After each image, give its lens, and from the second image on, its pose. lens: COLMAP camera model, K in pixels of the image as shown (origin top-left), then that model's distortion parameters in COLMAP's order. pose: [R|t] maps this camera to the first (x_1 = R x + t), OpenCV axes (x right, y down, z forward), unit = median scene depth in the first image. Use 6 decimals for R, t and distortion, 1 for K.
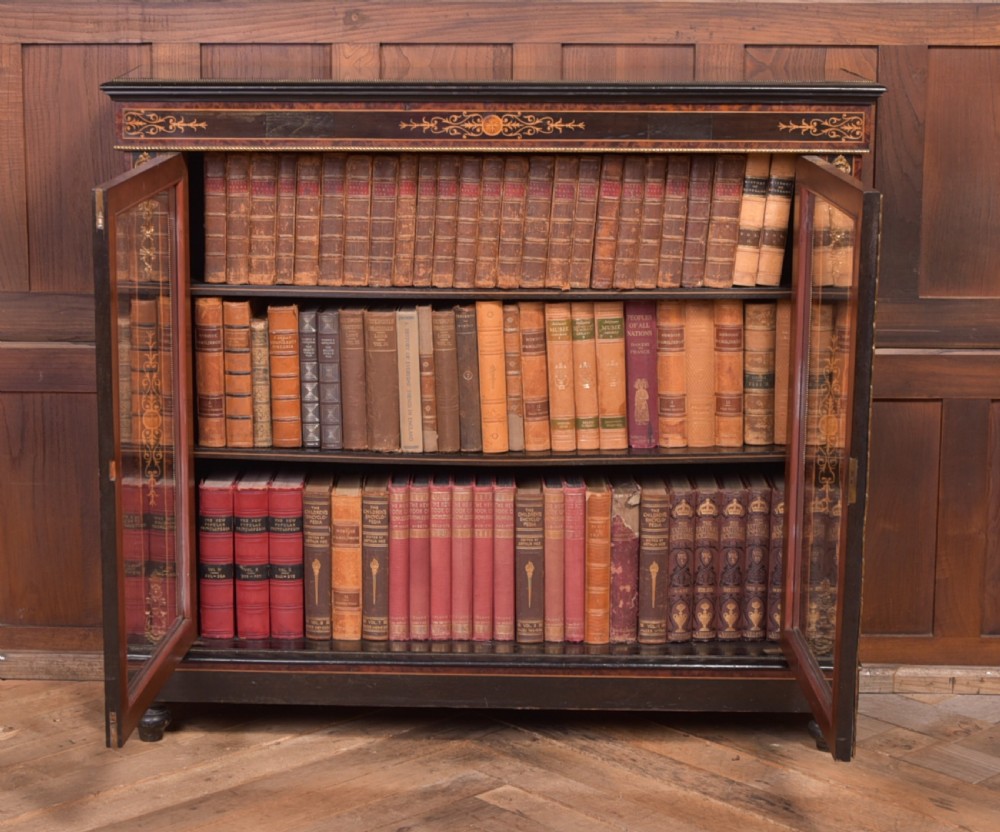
lens RADIAL K [[2205.5, 0, 393.6], [0, 2205.5, 351.5], [0, 0, 1]] dist [-0.045320, 0.049406]
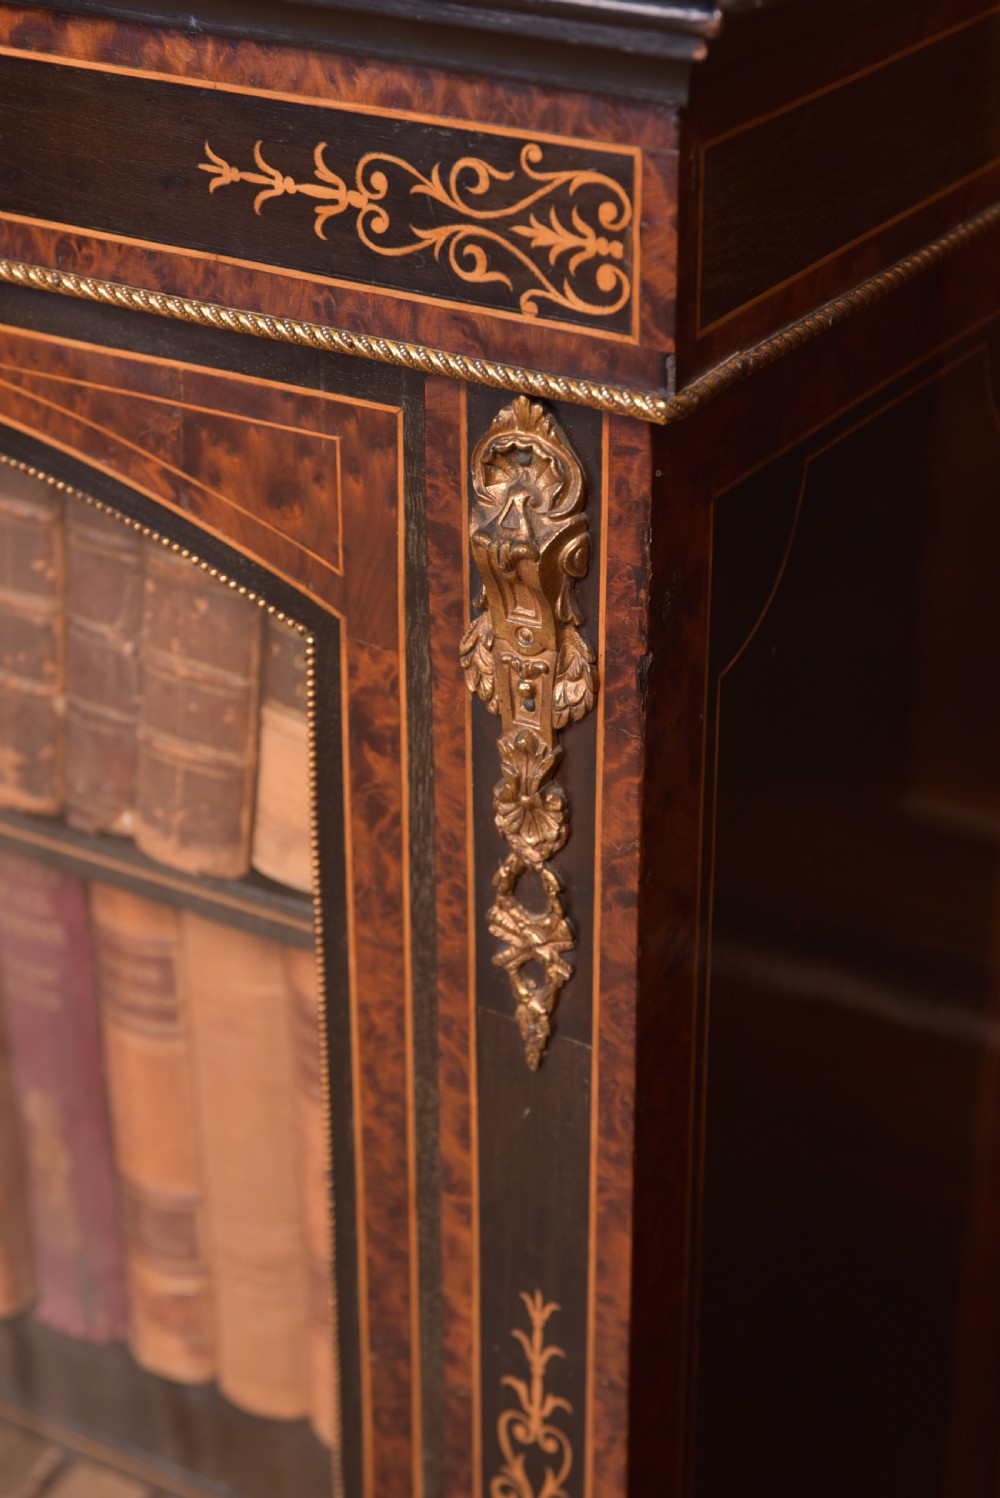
lens RADIAL K [[2676.5, 0, 496.4], [0, 2676.5, 775.1], [0, 0, 1]] dist [0.035341, 0.126250]
pose [[0.870670, 0.224662, -0.437562, 0.288419], [-0.090111, 0.947393, 0.307126, -0.120812], [0.483542, -0.227976, 0.845112, 0.811601]]
